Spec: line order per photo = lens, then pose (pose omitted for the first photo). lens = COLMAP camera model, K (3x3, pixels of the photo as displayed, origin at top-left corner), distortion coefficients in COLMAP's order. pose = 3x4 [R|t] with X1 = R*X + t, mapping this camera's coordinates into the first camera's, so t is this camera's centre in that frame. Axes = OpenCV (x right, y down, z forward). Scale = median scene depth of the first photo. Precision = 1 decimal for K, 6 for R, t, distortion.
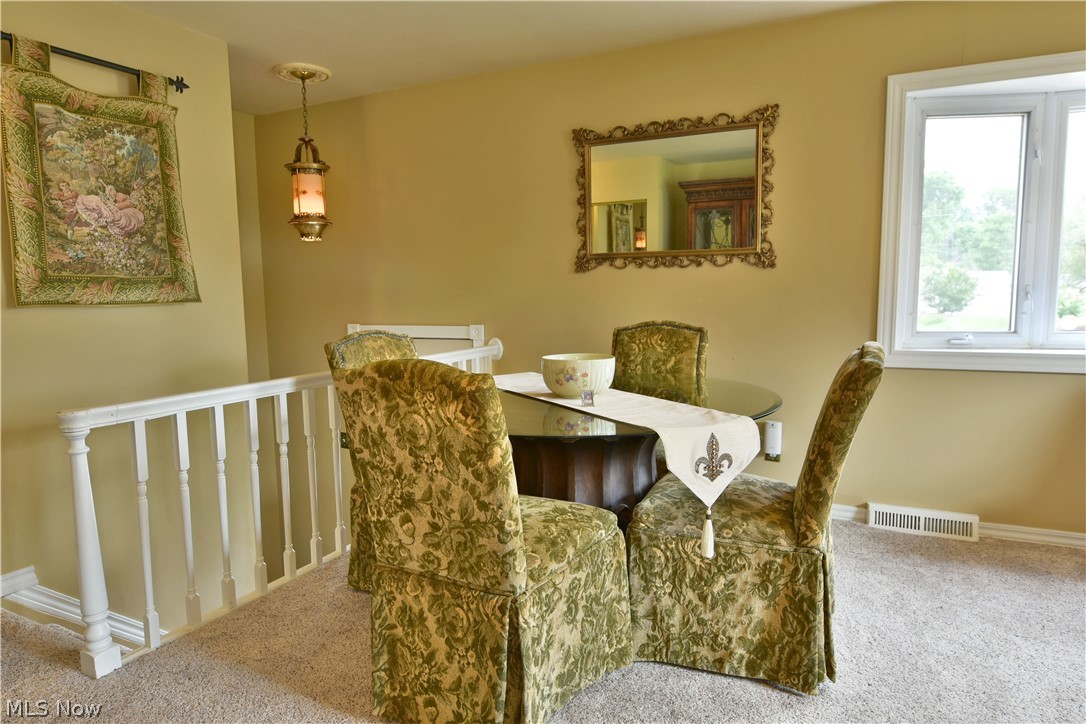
lens RADIAL K [[660.1, 0, 549.5], [0, 660.1, 359.3], [0, 0, 1]] dist [-0.012334, -0.005942]
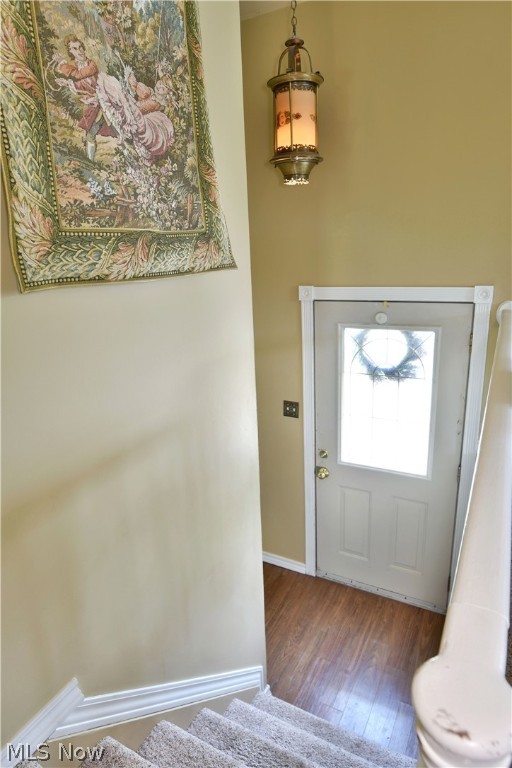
lens RADIAL K [[466.8, 0, 255.1], [0, 466.8, 383.5], [0, 0, 1]] dist [-0.012334, -0.005942]
pose [[0.998747, -0.012898, -0.048358, -0.542034], [0.021541, 0.982928, 0.182727, -0.063976], [0.045176, -0.183539, 0.981974, 0.553783]]
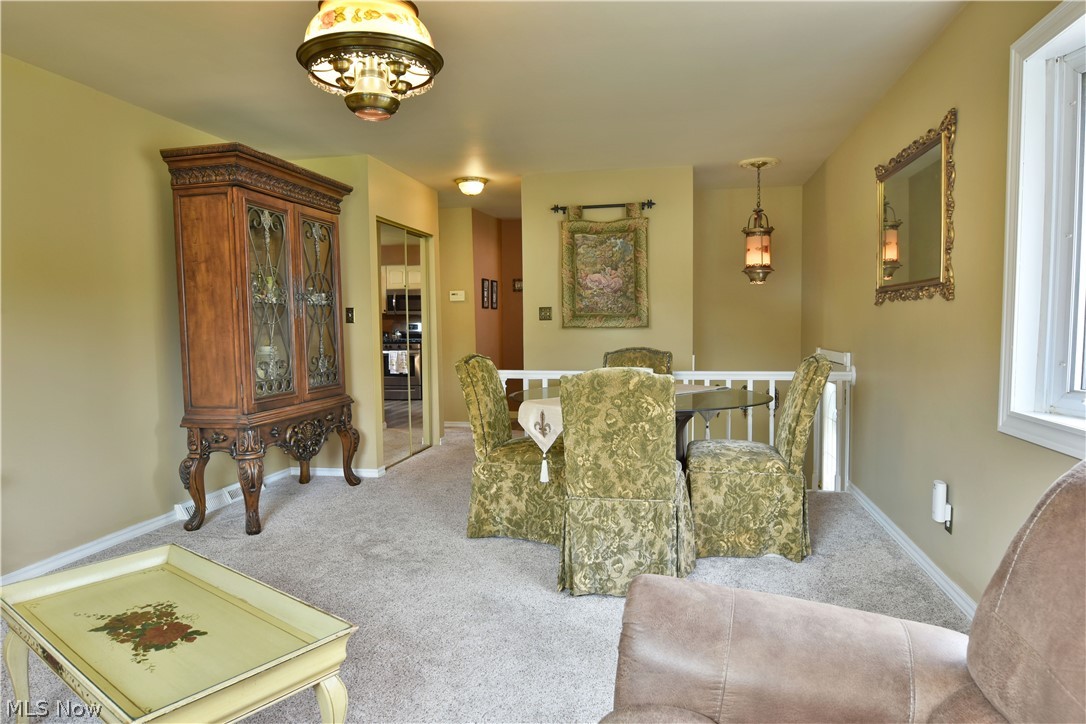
lens RADIAL K [[660.1, 0, 541.3], [0, 660.1, 359.4], [0, 0, 1]] dist [-0.012334, -0.005942]
pose [[0.242606, 0.065046, -0.967942, 1.191387], [-0.096081, 0.994455, 0.042746, -0.057506], [0.965355, 0.082630, 0.247510, 0.343236]]
